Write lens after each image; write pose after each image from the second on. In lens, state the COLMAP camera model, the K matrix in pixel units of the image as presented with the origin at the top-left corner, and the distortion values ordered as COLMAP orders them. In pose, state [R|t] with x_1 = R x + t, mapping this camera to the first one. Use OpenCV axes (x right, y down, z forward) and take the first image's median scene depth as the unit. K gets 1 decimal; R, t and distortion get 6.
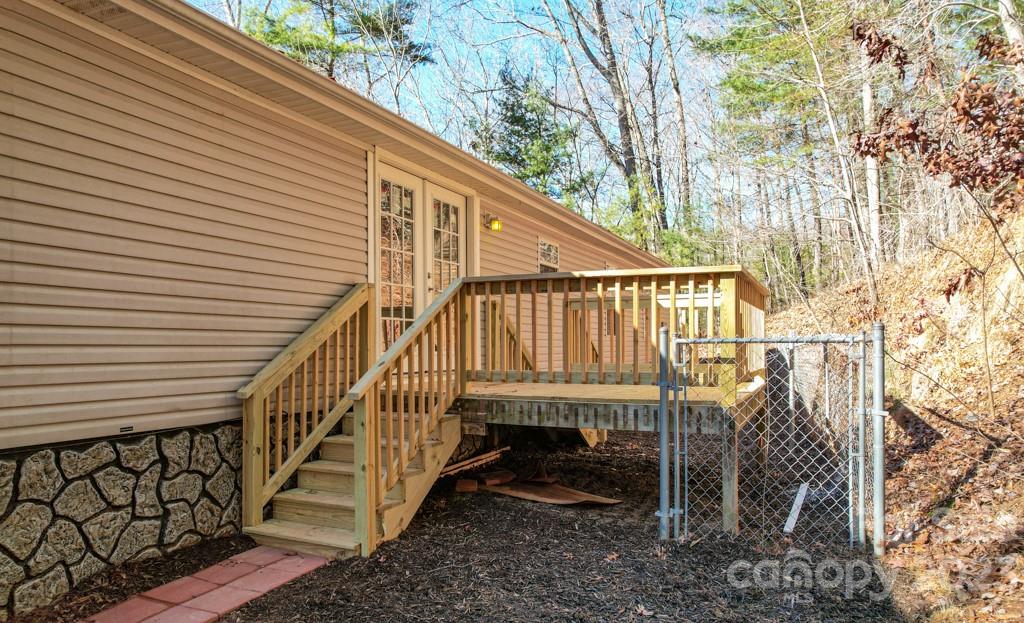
lens RADIAL K [[673.3, 0, 512.0], [0, 673.3, 342.5], [0, 0, 1]] dist [-0.075300, -0.000671]
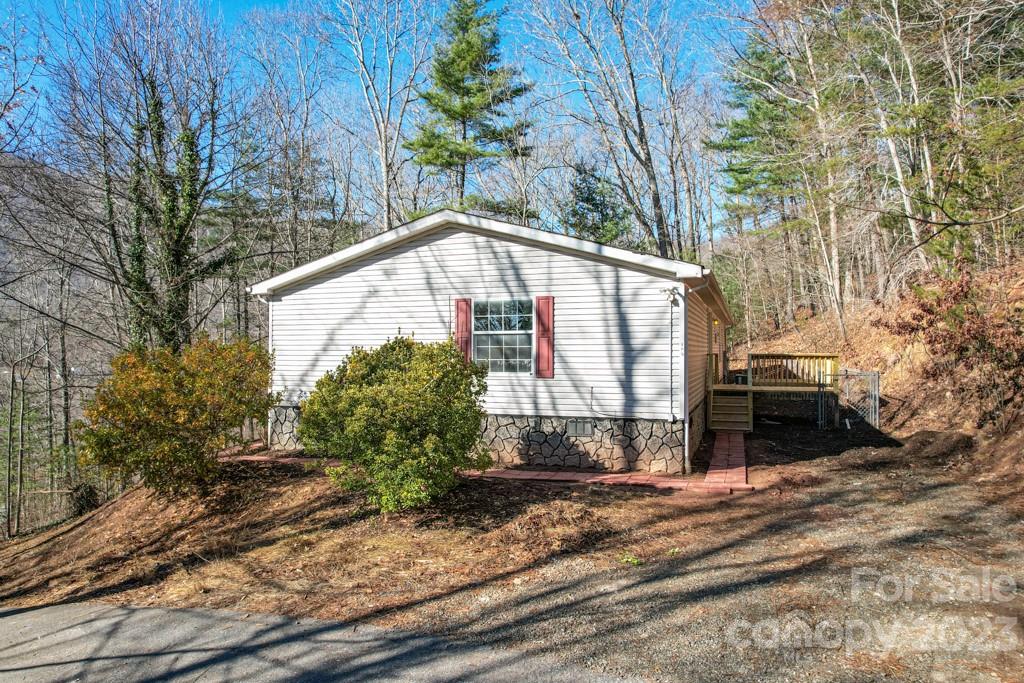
lens RADIAL K [[681.5, 0, 512.0], [0, 681.5, 341.5], [0, 0, 1]] dist [-0.001133, 0.000007]
pose [[0.993787, -0.001161, 0.111295, -0.304115], [0.000934, 0.999997, 0.002090, -0.032326], [-0.111298, -0.001973, 0.993785, -0.415743]]
